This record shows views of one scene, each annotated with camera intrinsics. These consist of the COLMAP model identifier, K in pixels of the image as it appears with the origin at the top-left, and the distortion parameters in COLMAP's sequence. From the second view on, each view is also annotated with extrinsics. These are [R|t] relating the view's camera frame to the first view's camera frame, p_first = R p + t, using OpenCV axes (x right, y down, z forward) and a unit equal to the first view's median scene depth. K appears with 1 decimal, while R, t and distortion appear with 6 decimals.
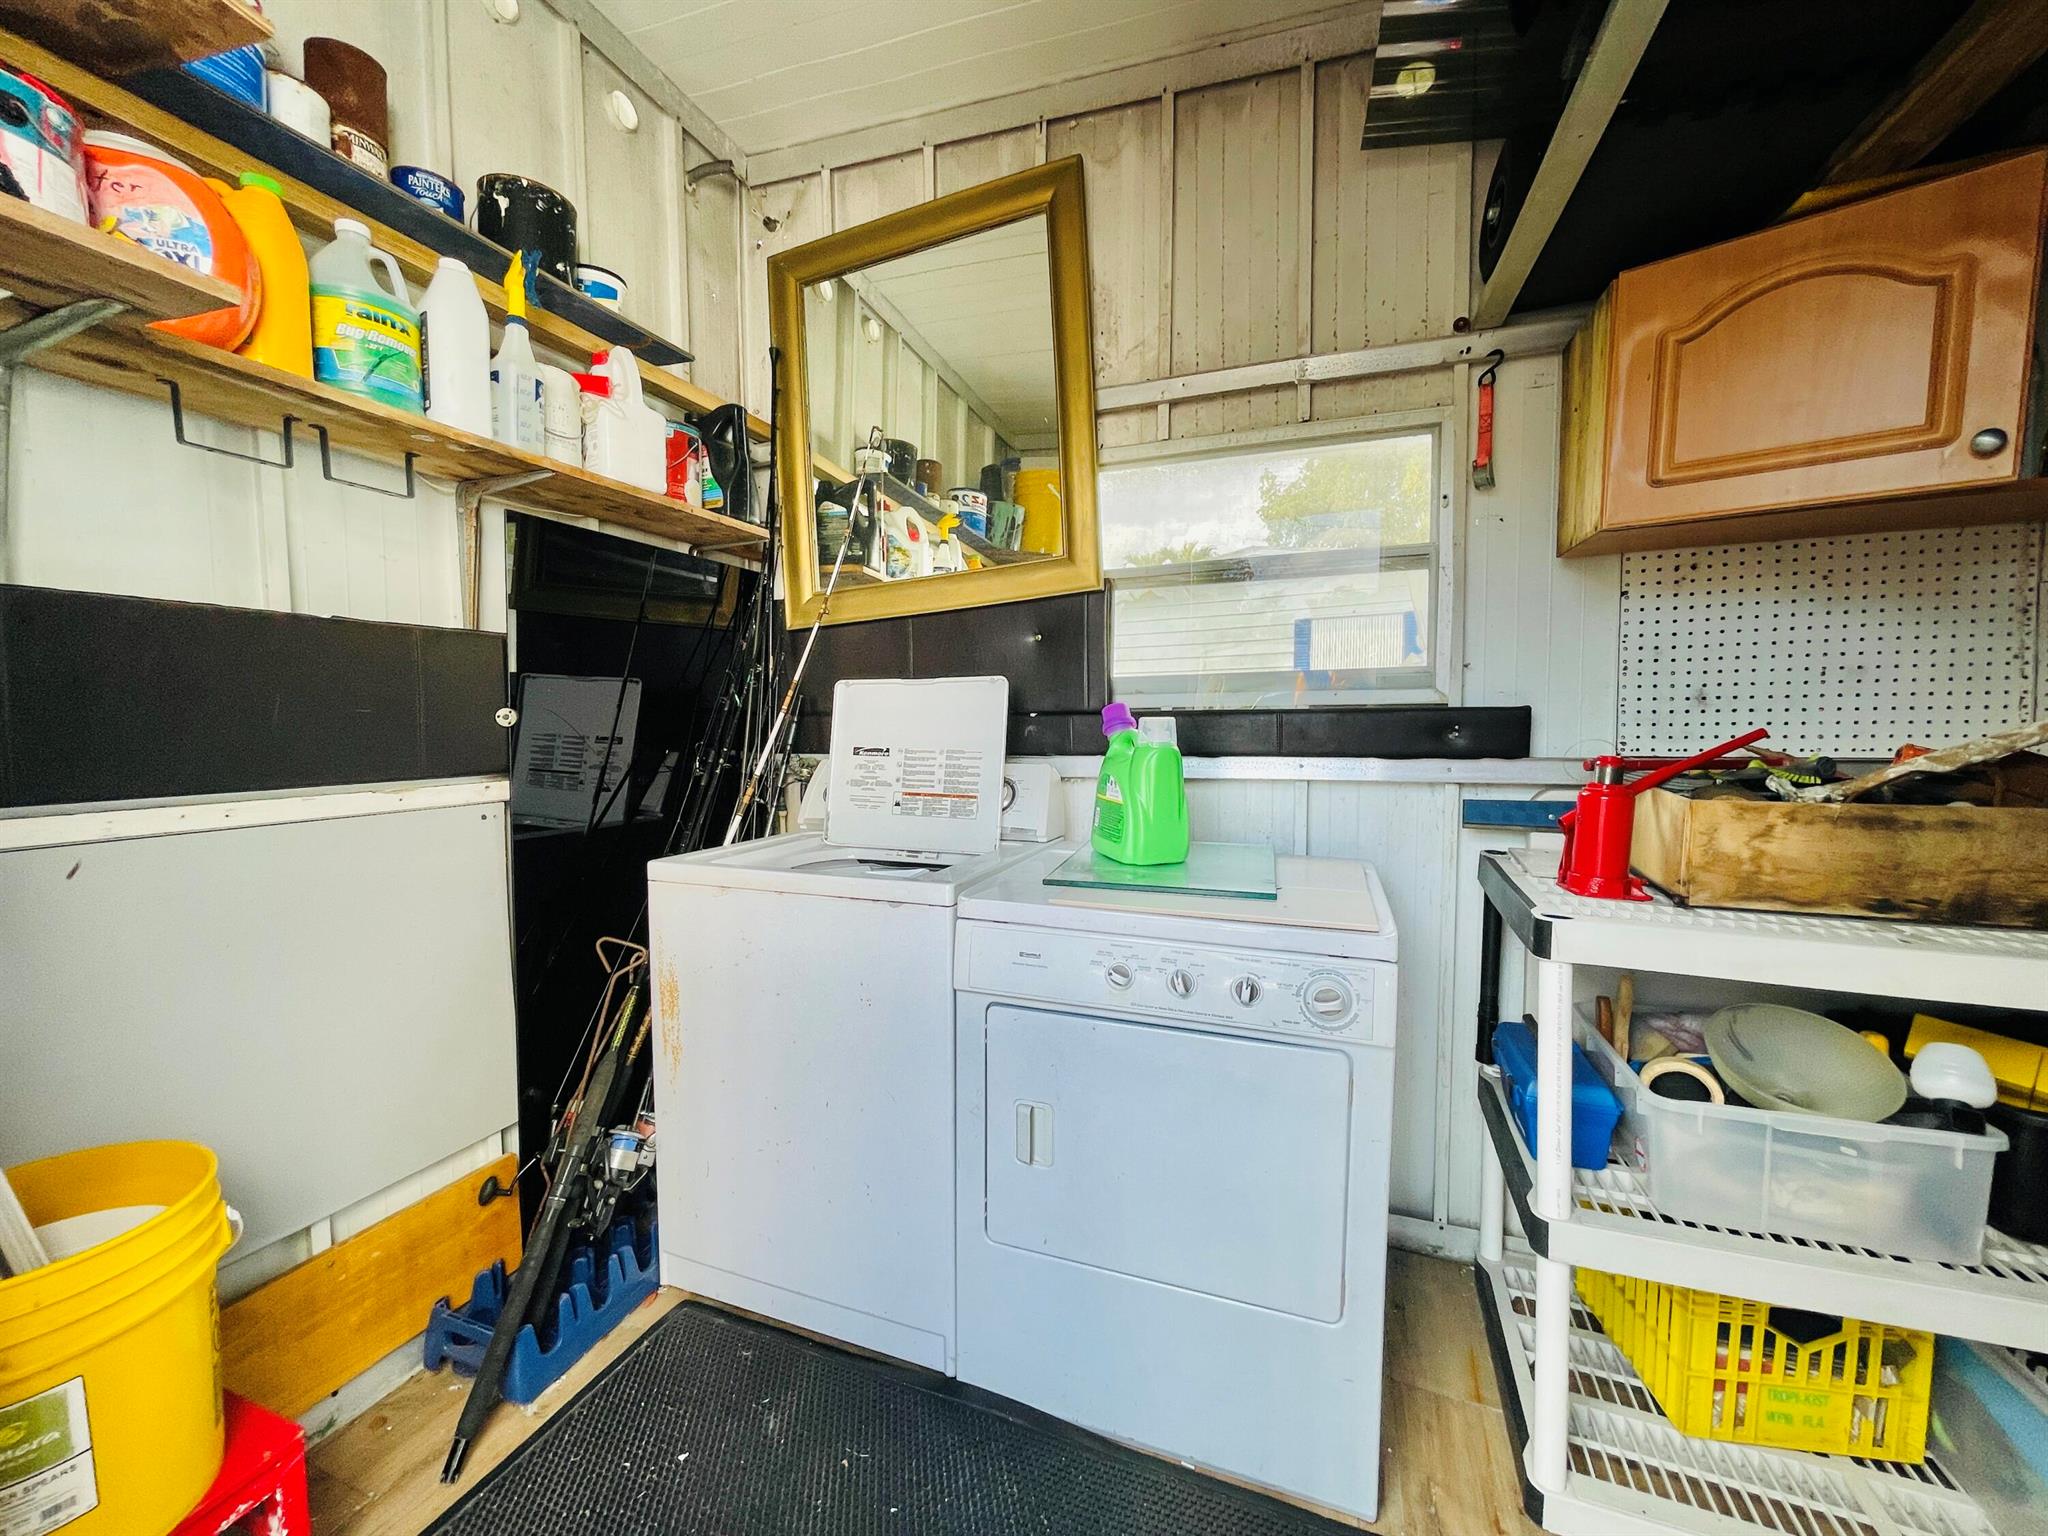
lens RADIAL K [[829.4, 0, 1005.8], [0, 829.4, 768.3], [0, 0, 1]] dist [-0.001164, -0.000194]
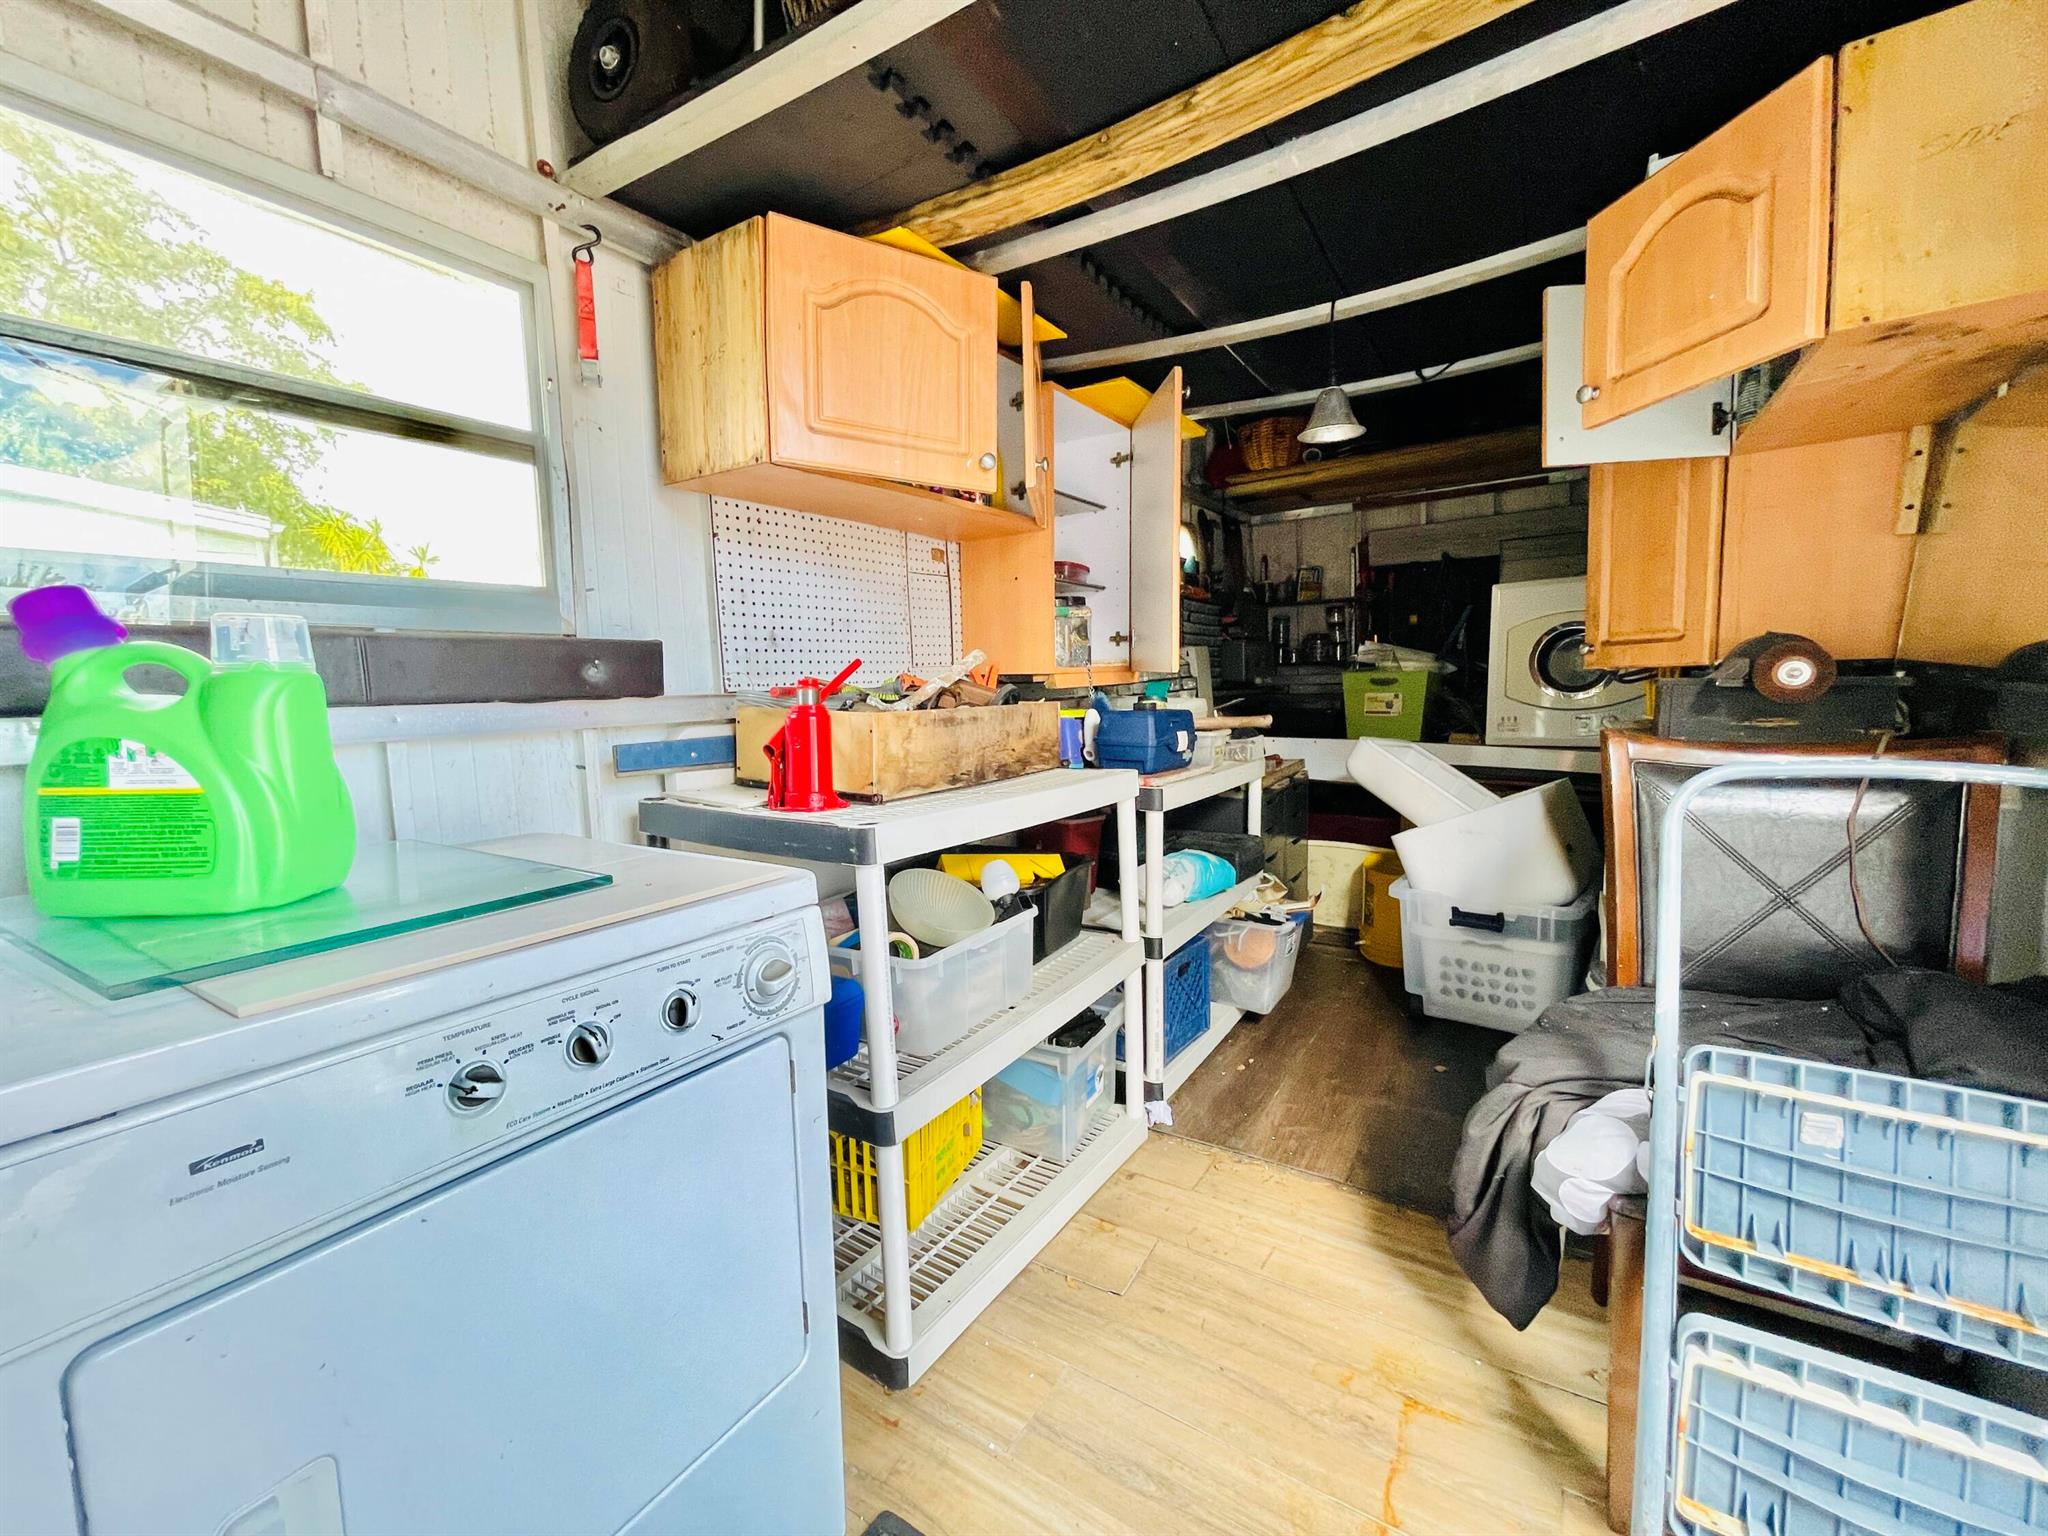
lens RADIAL K [[829.4, 0, 1005.8], [0, 829.4, 768.3], [0, 0, 1]] dist [-0.001164, -0.000194]
pose [[0.204920, -0.091729, 0.974471, -0.284456], [0.086542, 0.993398, 0.075311, 0.042720], [-0.974945, 0.068900, 0.211506, 0.562105]]
